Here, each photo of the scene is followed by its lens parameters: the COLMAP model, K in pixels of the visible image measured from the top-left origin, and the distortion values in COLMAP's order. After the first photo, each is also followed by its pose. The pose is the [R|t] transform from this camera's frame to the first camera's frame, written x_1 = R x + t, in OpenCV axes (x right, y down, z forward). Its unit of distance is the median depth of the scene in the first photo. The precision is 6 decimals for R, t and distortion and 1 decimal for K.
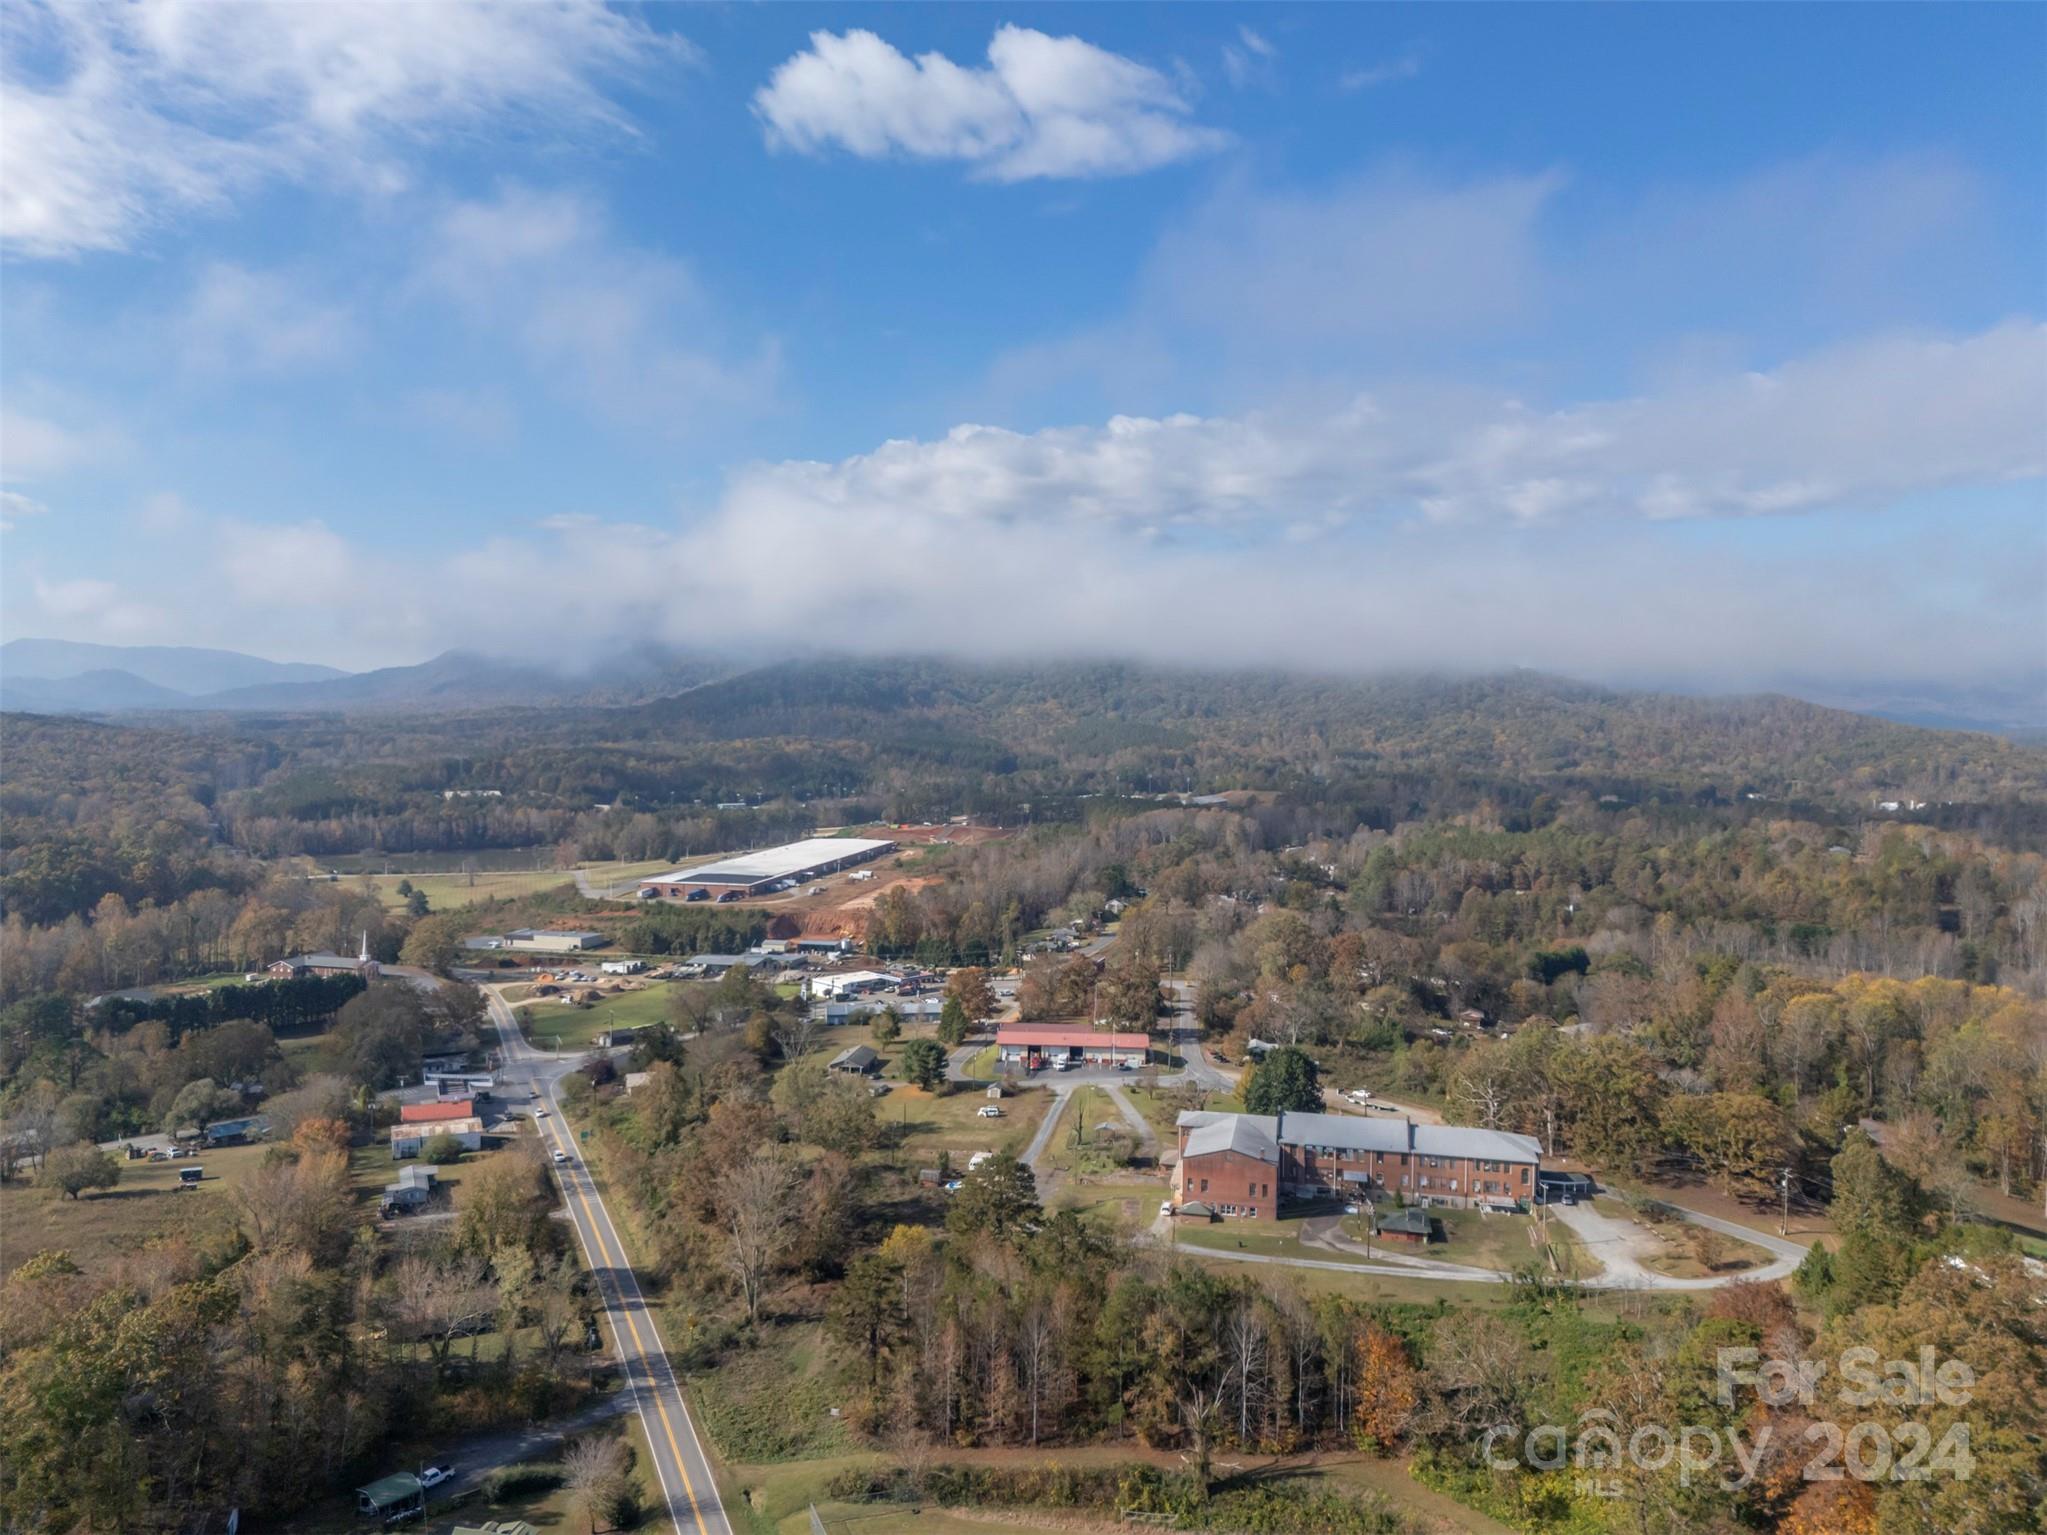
lens RADIAL K [[1501.4, 0, 1028.2], [0, 1501.4, 764.8], [0, 0, 1]] dist [0.085013, -0.052233]
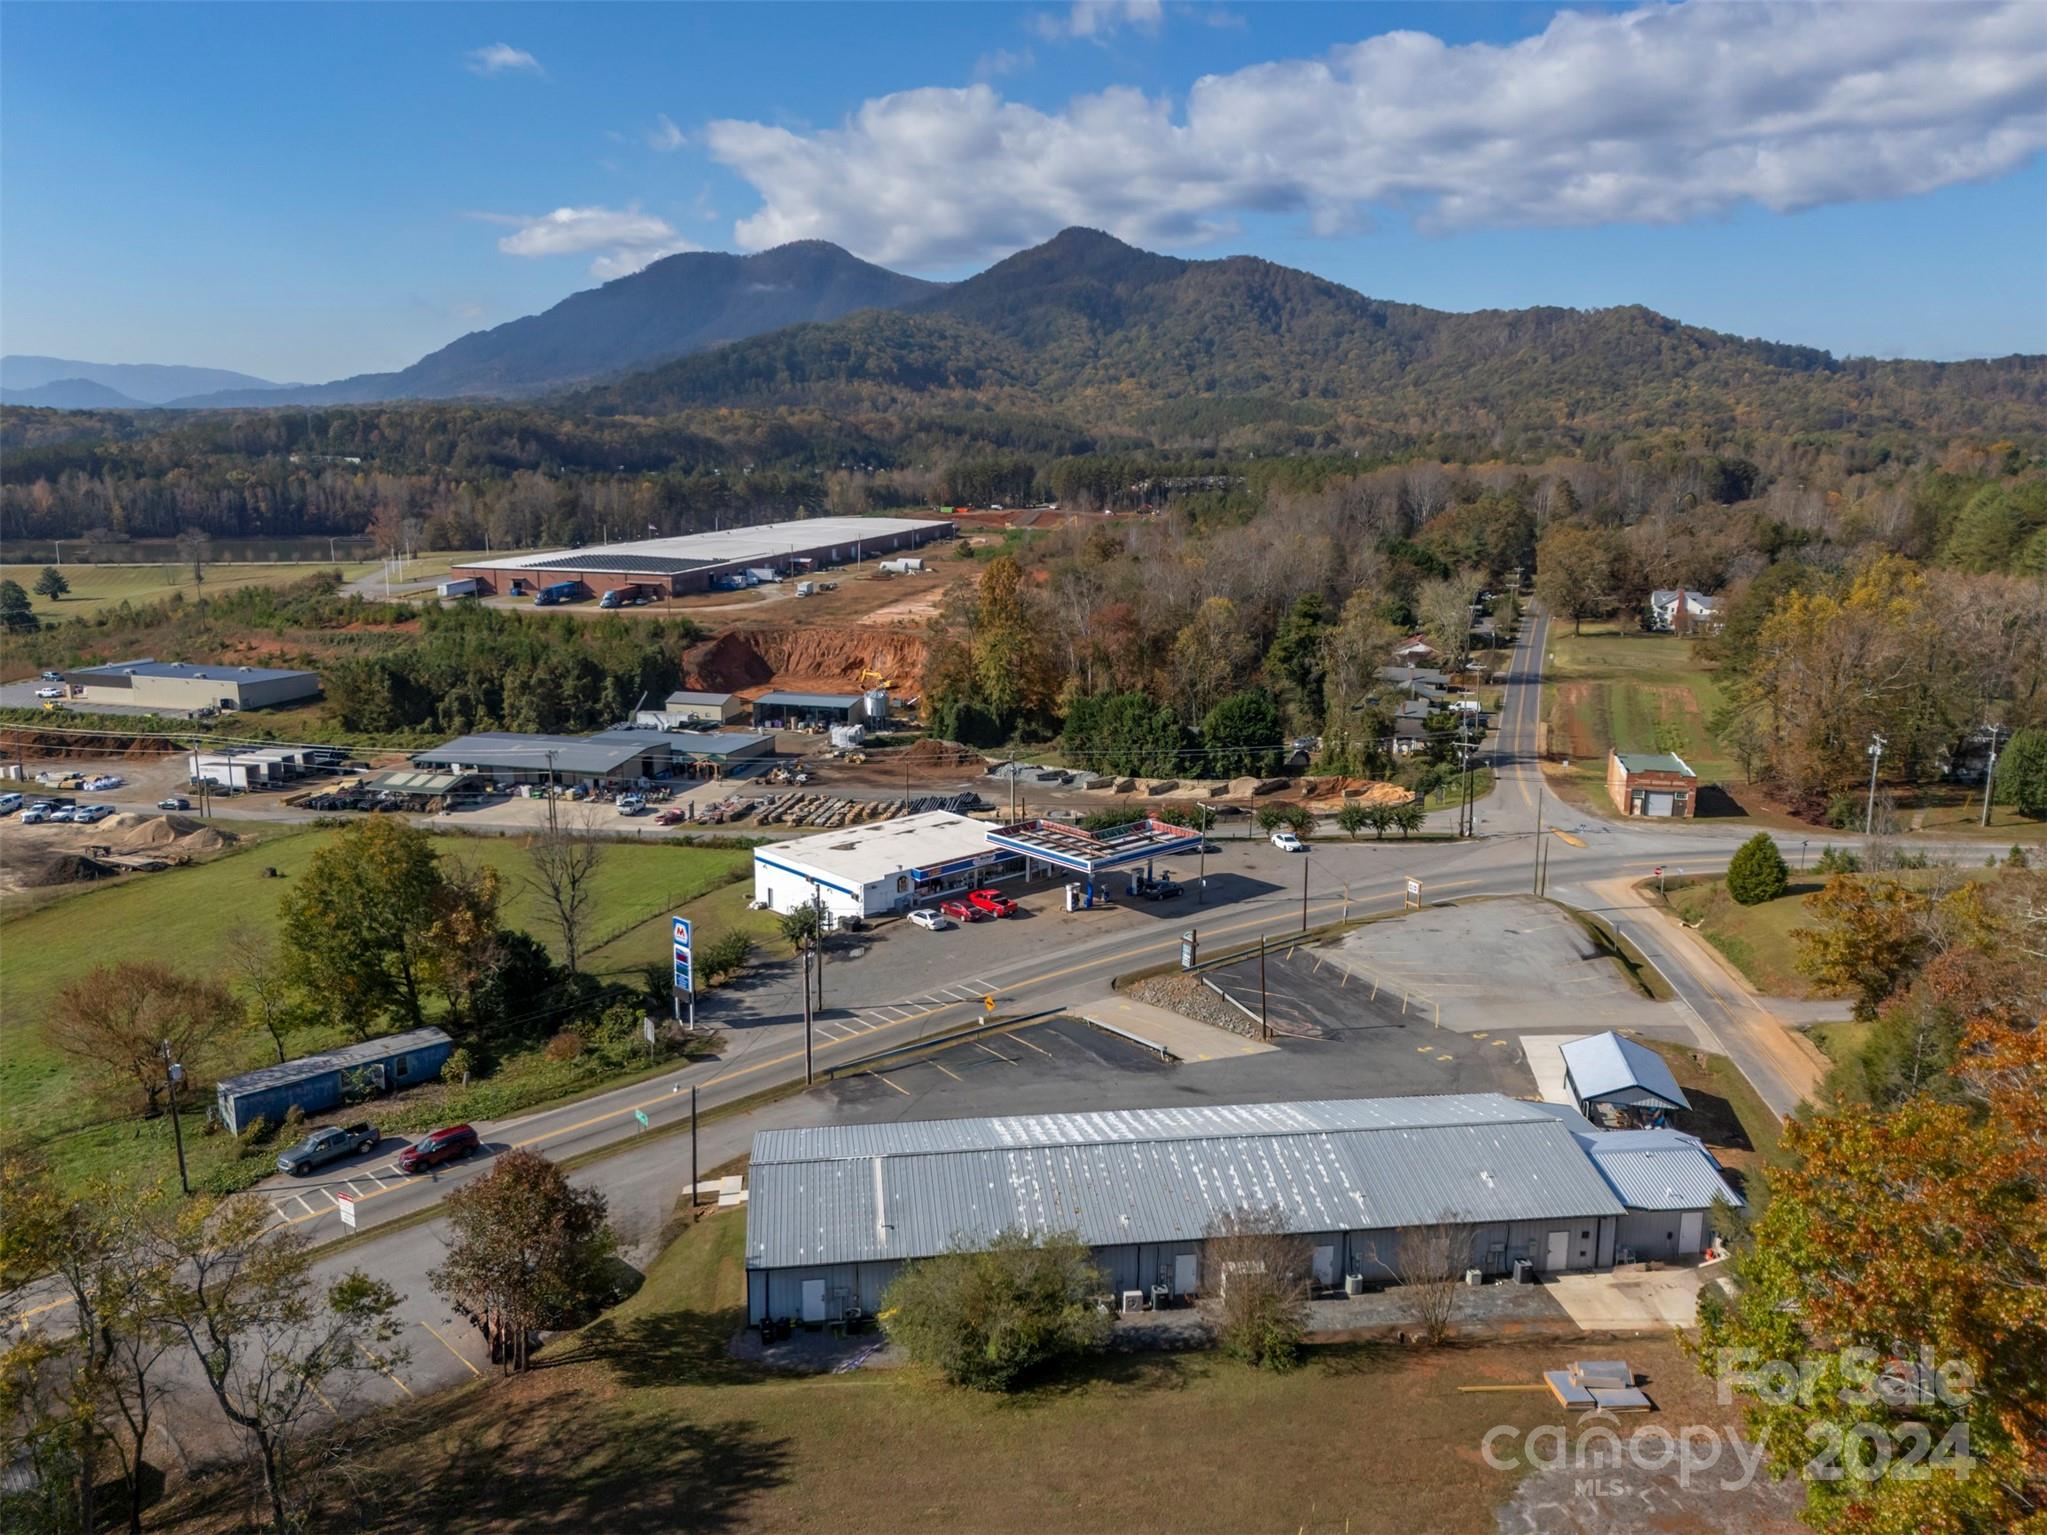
lens RADIAL K [[1501.4, 0, 1028.2], [0, 1501.4, 764.8], [0, 0, 1]] dist [0.085013, -0.052233]
pose [[0.999796, 0.001019, -0.020161, -0.124067], [0.002504, 0.984750, 0.173958, 0.112420], [0.020031, -0.173973, 0.984547, 1.031559]]
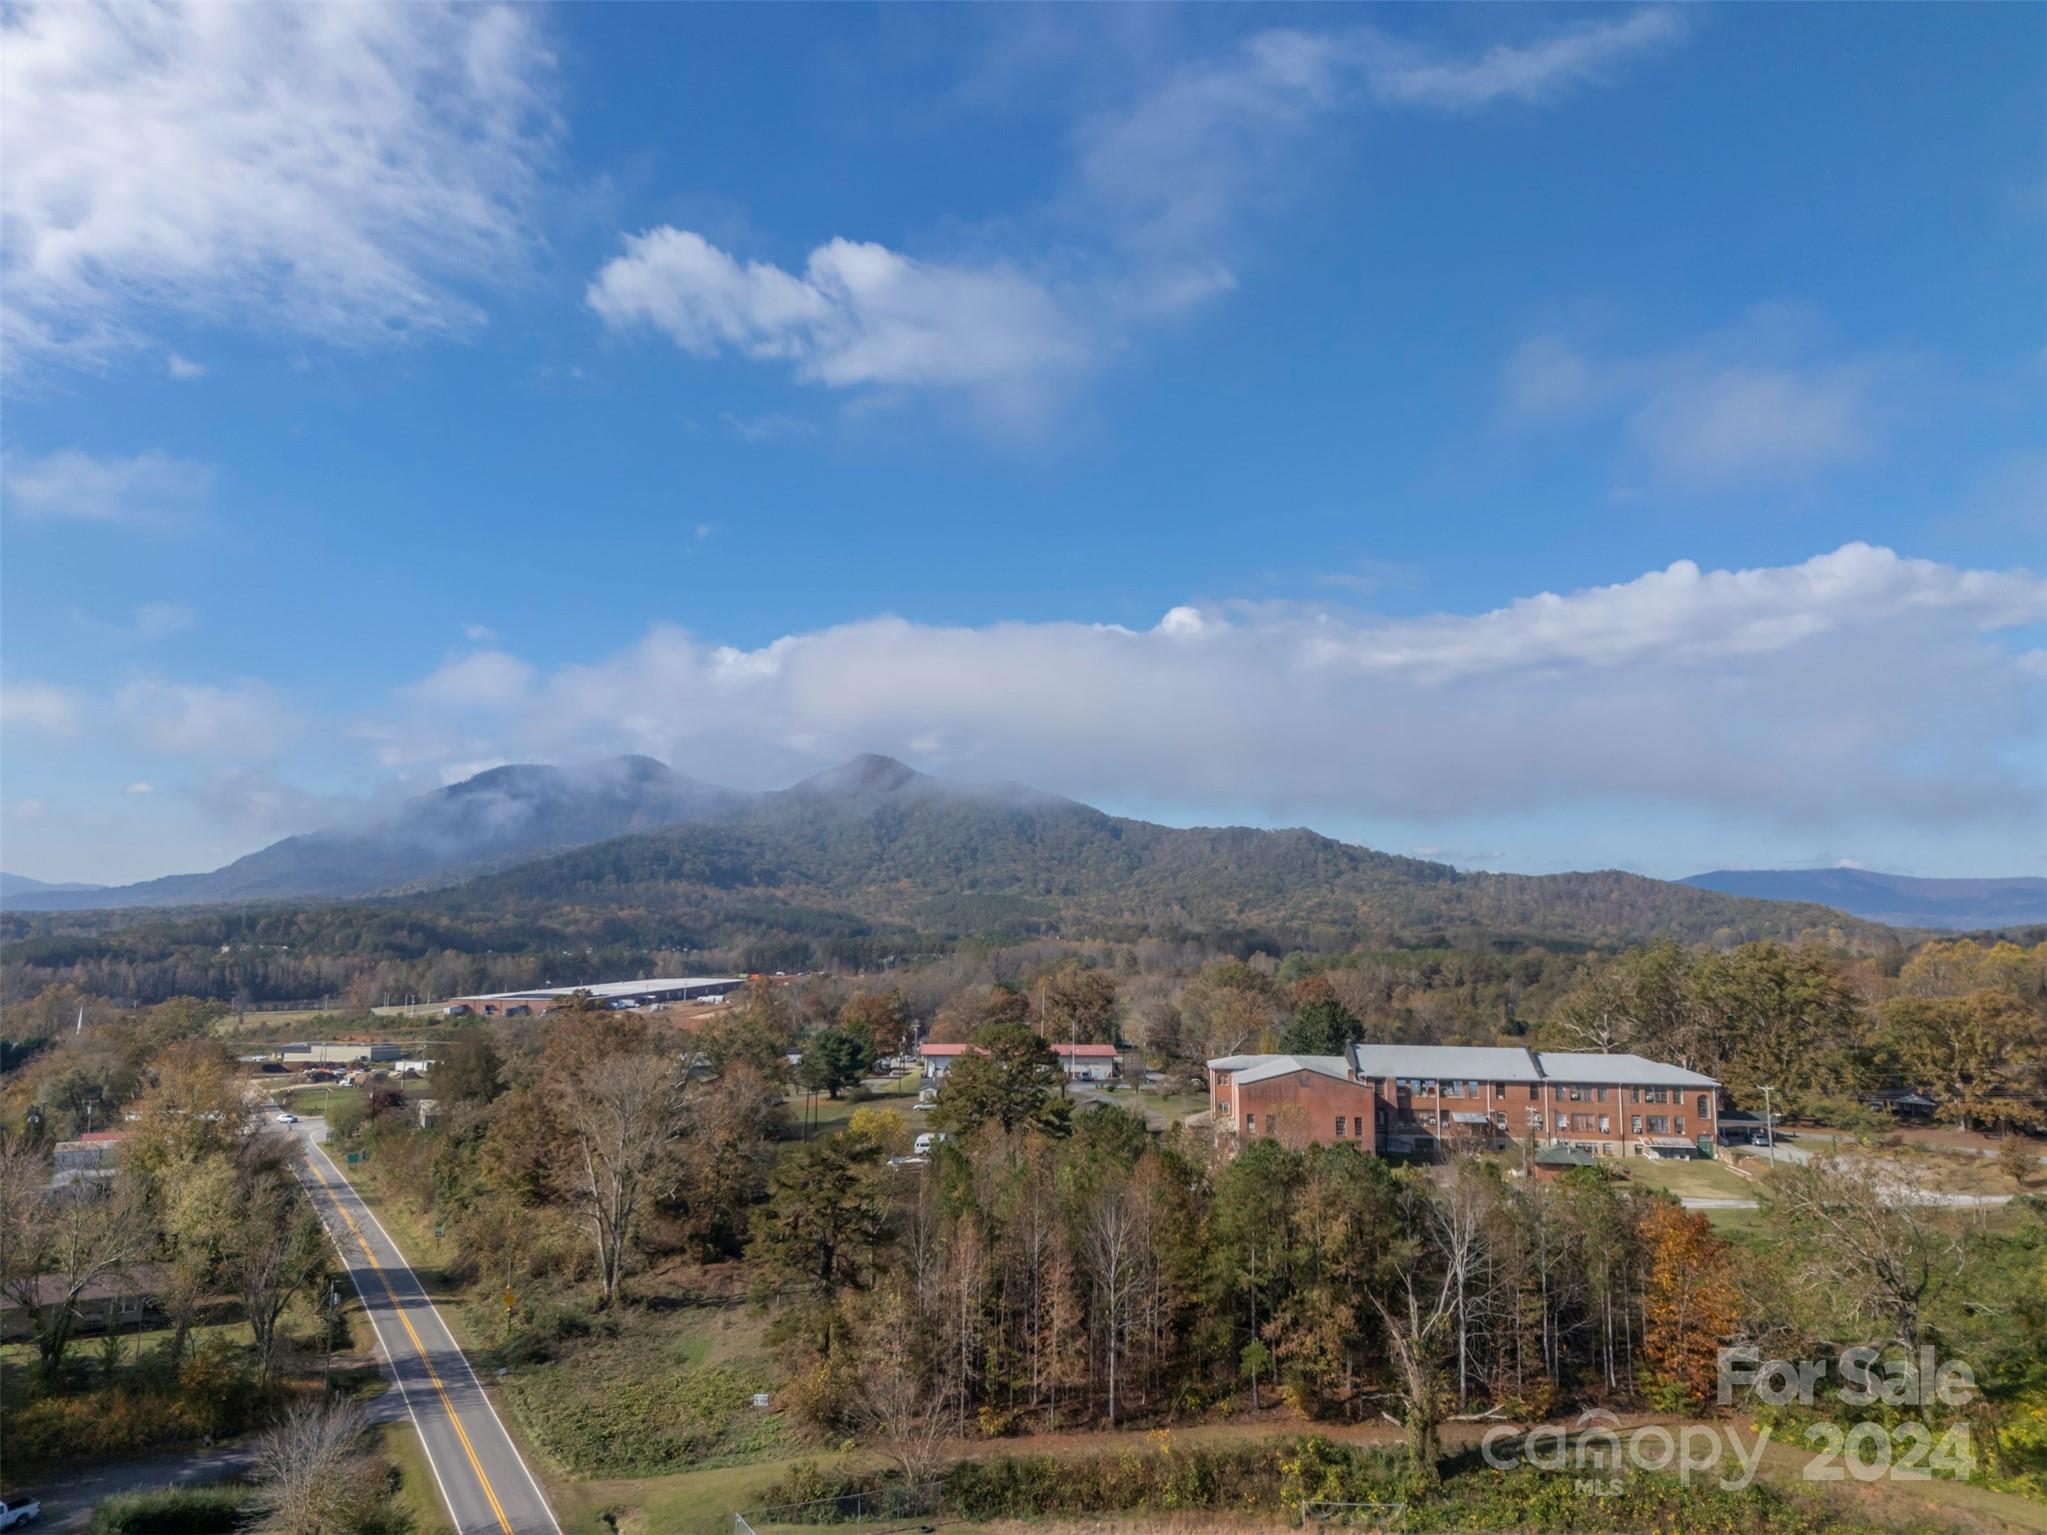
lens RADIAL K [[1500.2, 0, 1029.4], [0, 1500.2, 749.4], [0, 0, 1]] dist [0.073358, -0.031773]
pose [[0.994201, 0.009003, 0.107162, -0.050069], [0.007919, 0.987656, -0.156440, 0.151608], [-0.107248, 0.156381, 0.981857, 0.210634]]
